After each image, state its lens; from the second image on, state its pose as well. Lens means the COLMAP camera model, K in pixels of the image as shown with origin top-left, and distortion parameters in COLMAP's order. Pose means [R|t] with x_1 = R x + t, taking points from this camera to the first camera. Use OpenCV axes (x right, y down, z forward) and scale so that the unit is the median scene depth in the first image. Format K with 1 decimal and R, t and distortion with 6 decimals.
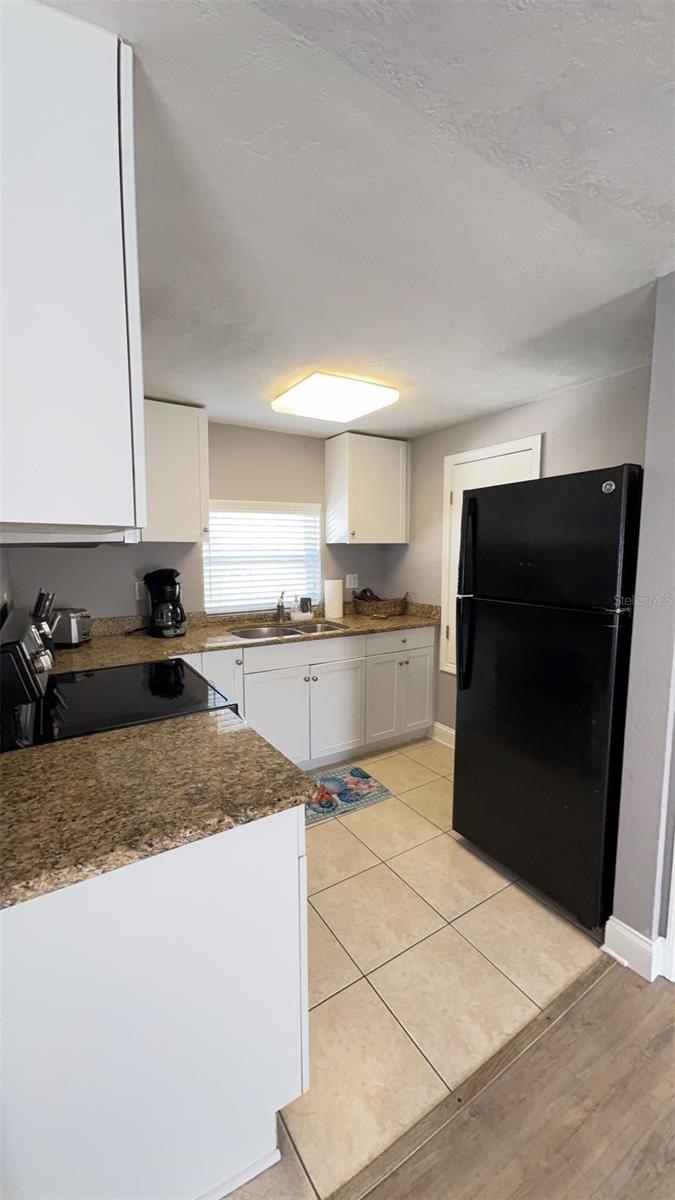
lens RADIAL K [[454.2, 0, 339.2], [0, 454.2, 595.1], [0, 0, 1]] dist [0.001464, -0.002758]
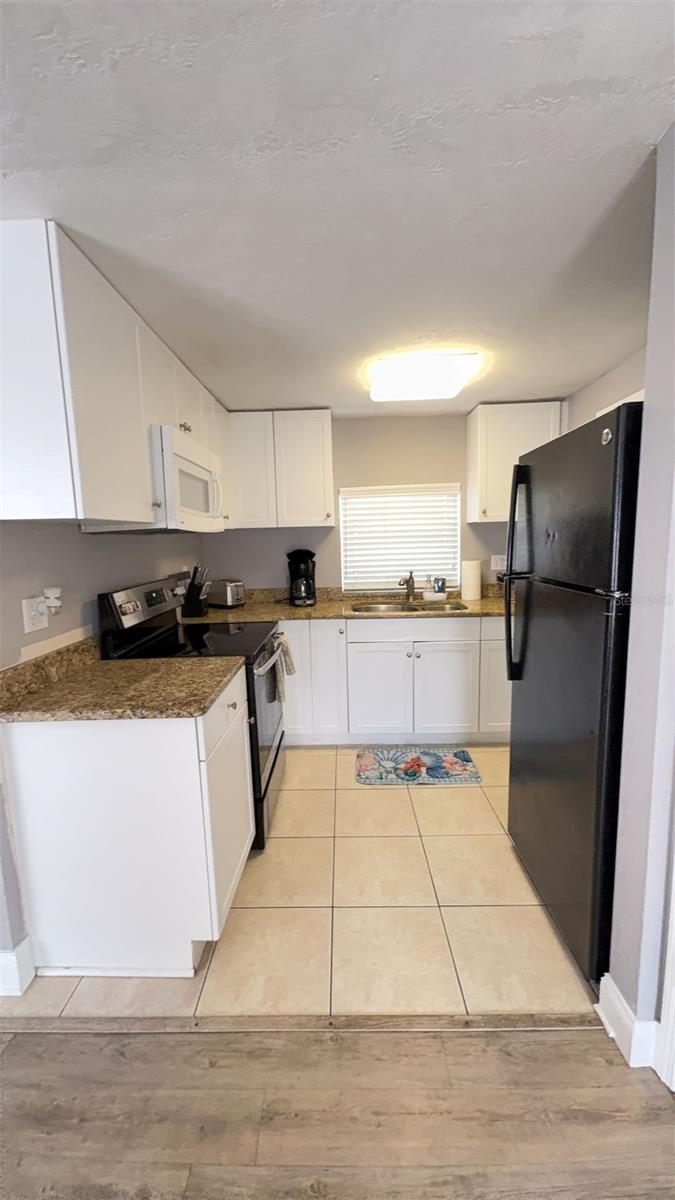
lens RADIAL K [[454.2, 0, 339.6], [0, 454.2, 594.4], [0, 0, 1]] dist [0.001464, -0.002758]
pose [[0.834028, 0.044878, -0.549893, 0.435690], [-0.027215, 0.998819, 0.040239, 0.010845], [0.551050, -0.018595, 0.834265, 0.054930]]
